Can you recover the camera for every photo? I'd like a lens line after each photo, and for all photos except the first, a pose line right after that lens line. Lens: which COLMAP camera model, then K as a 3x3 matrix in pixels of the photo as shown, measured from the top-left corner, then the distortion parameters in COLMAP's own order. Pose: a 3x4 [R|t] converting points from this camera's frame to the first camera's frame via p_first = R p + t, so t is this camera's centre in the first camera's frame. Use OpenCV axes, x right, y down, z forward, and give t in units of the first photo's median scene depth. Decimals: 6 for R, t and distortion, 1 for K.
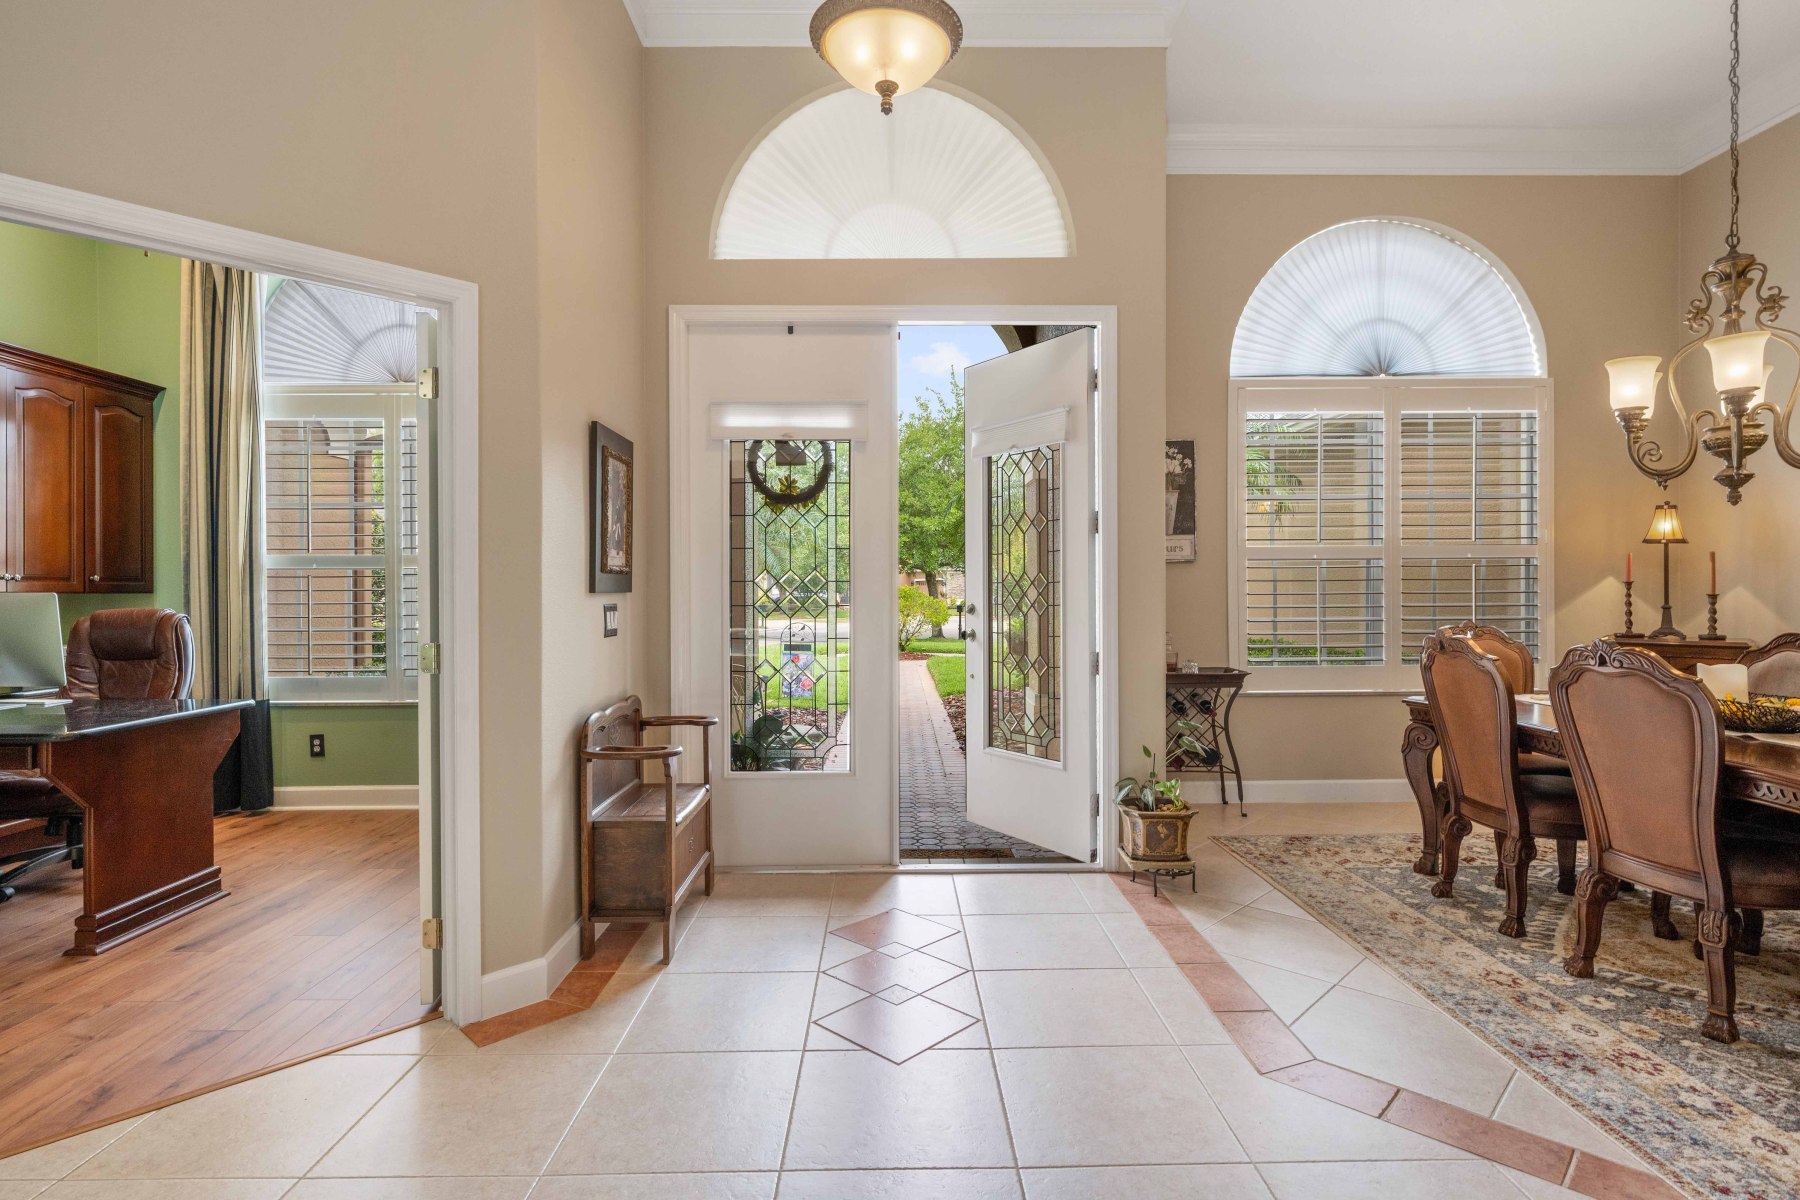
lens RADIAL K [[897.3, 0, 902.7], [0, 897.3, 589.5], [0, 0, 1]] dist [0.001790, 0.000066]
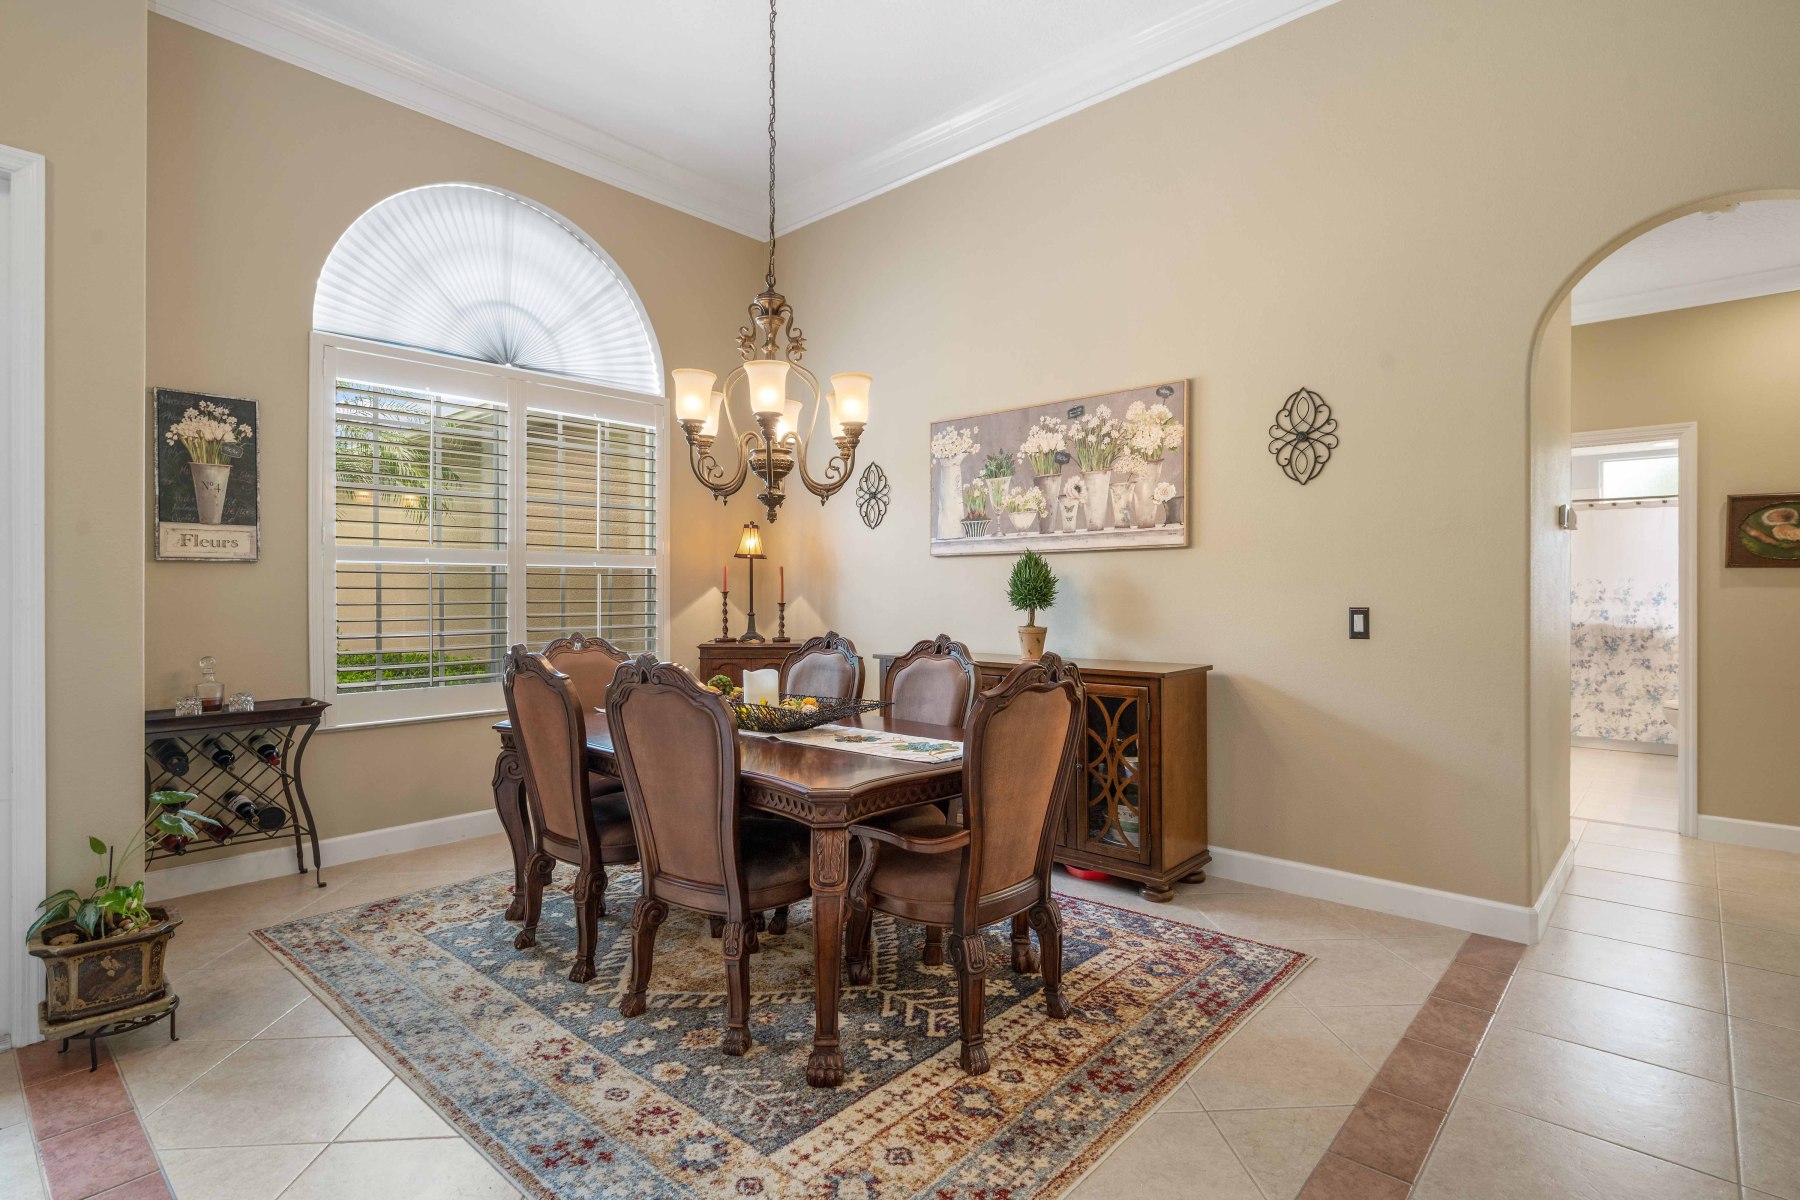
lens RADIAL K [[897.3, 0, 902.2], [0, 897.3, 592.4], [0, 0, 1]] dist [0.001790, 0.000066]
pose [[0.675998, 0.005607, 0.736882, 0.180649], [-0.002593, 0.999983, -0.005230, -0.003457], [-0.736899, 0.001625, 0.676001, 0.115599]]
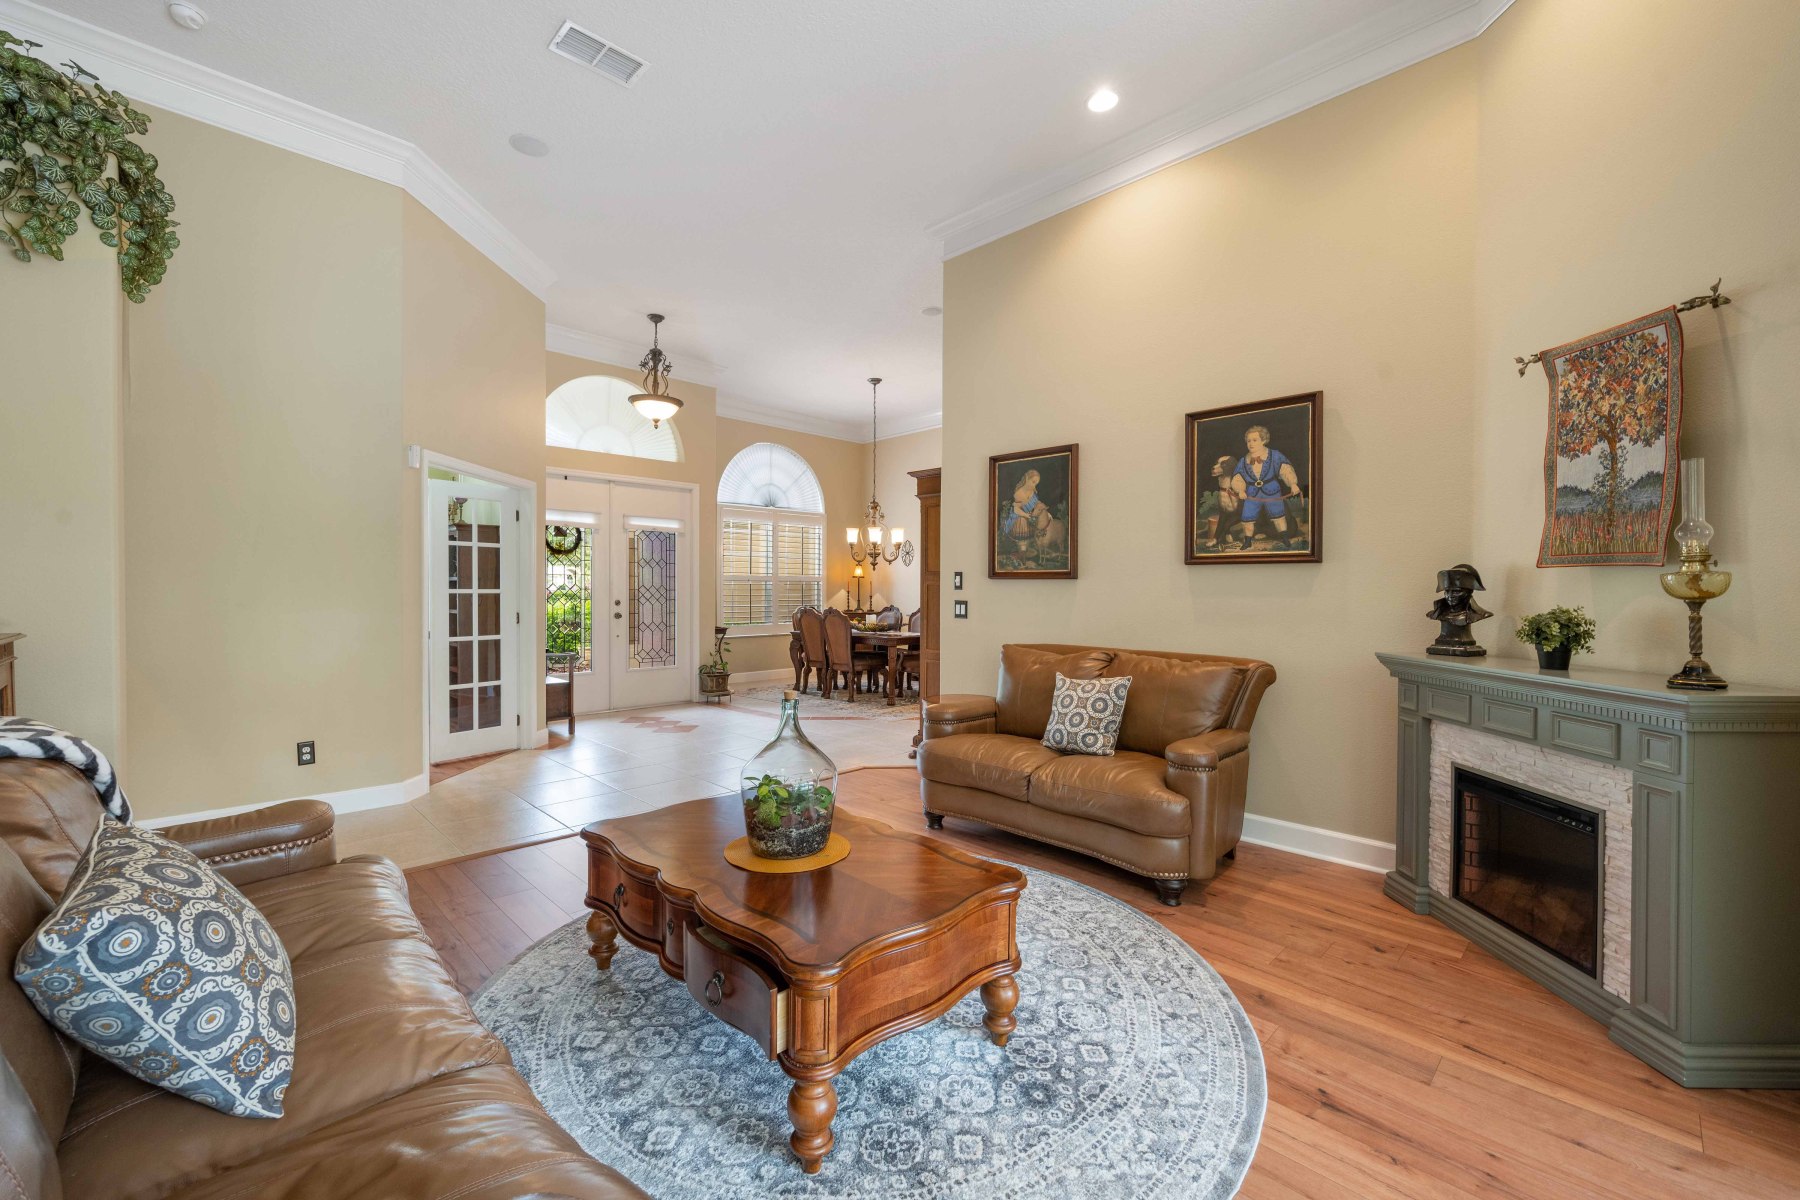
lens RADIAL K [[729.8, 0, 891.2], [0, 729.8, 595.8], [0, 0, 1]] dist [-0.000679, -0.000379]
pose [[0.728800, 0.001799, 0.684724, -0.813548], [-0.004045, 0.999990, 0.001678, 0.001090], [-0.684715, -0.003993, 0.728800, -0.933567]]
